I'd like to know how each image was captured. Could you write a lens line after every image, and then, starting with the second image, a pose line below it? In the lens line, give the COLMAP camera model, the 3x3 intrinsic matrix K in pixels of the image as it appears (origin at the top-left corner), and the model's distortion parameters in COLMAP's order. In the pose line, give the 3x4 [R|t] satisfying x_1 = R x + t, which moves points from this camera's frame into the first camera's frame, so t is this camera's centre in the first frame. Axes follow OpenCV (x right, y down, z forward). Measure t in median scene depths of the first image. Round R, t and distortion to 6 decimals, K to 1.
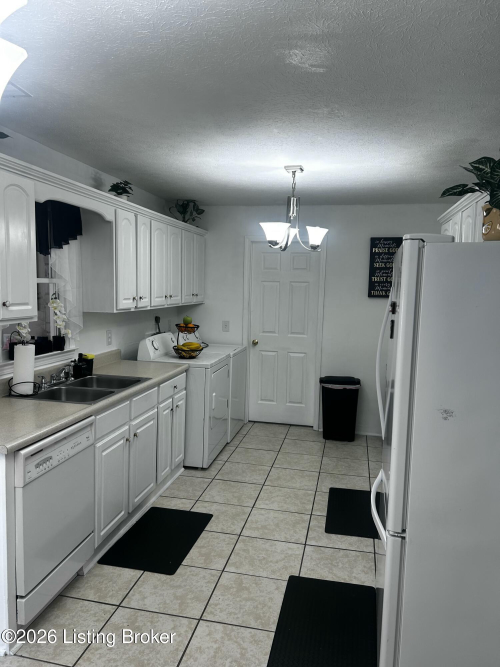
lens RADIAL K [[500.4, 0, 248.8], [0, 500.4, 332.3], [0, 0, 1]] dist [0.040781, -0.048323]
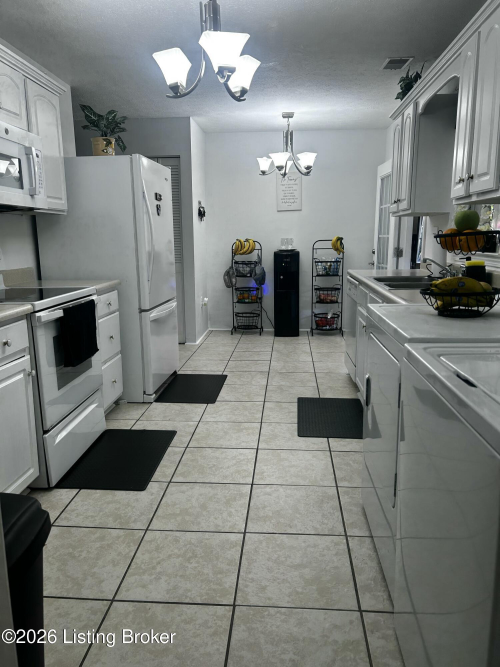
lens RADIAL K [[500.4, 0, 245.9], [0, 500.4, 338.4], [0, 0, 1]] dist [0.040781, -0.048323]
pose [[-0.992111, 0.008990, -0.125037, 0.129277], [-0.027388, 0.957788, 0.286169, -0.054447], [0.122332, 0.287336, -0.949986, 1.760084]]
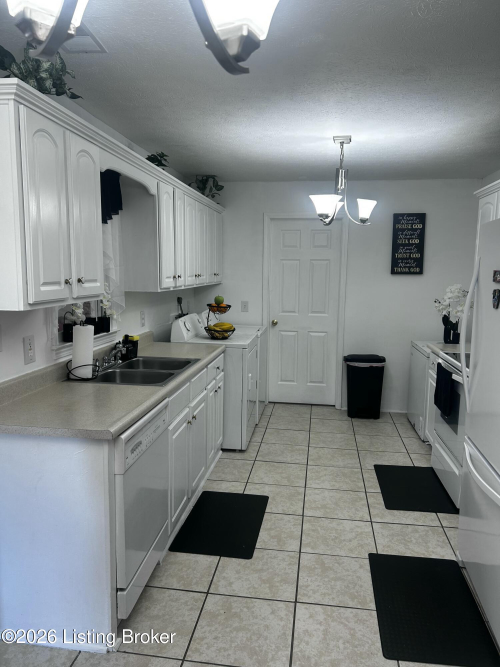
lens RADIAL K [[500.4, 0, 252.0], [0, 500.4, 331.9], [0, 0, 1]] dist [0.040781, -0.048323]
pose [[0.997540, -0.021817, 0.066619, -0.159303], [0.019724, 0.999296, 0.031915, 0.010760], [-0.067268, -0.030522, 0.997268, 0.035381]]
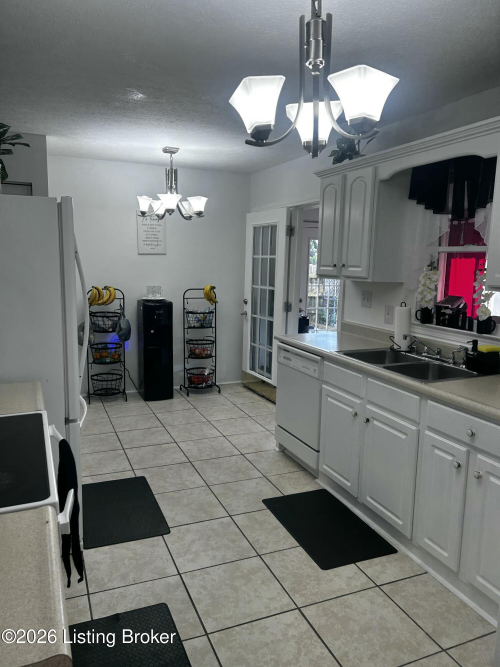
lens RADIAL K [[500.4, 0, 248.5], [0, 500.4, 333.4], [0, 0, 1]] dist [0.040781, -0.048323]
pose [[-0.818767, 0.041556, -0.572619, 0.401672], [-0.097346, 0.972887, 0.209796, -0.098034], [0.565812, 0.227517, -0.792523, 1.408485]]
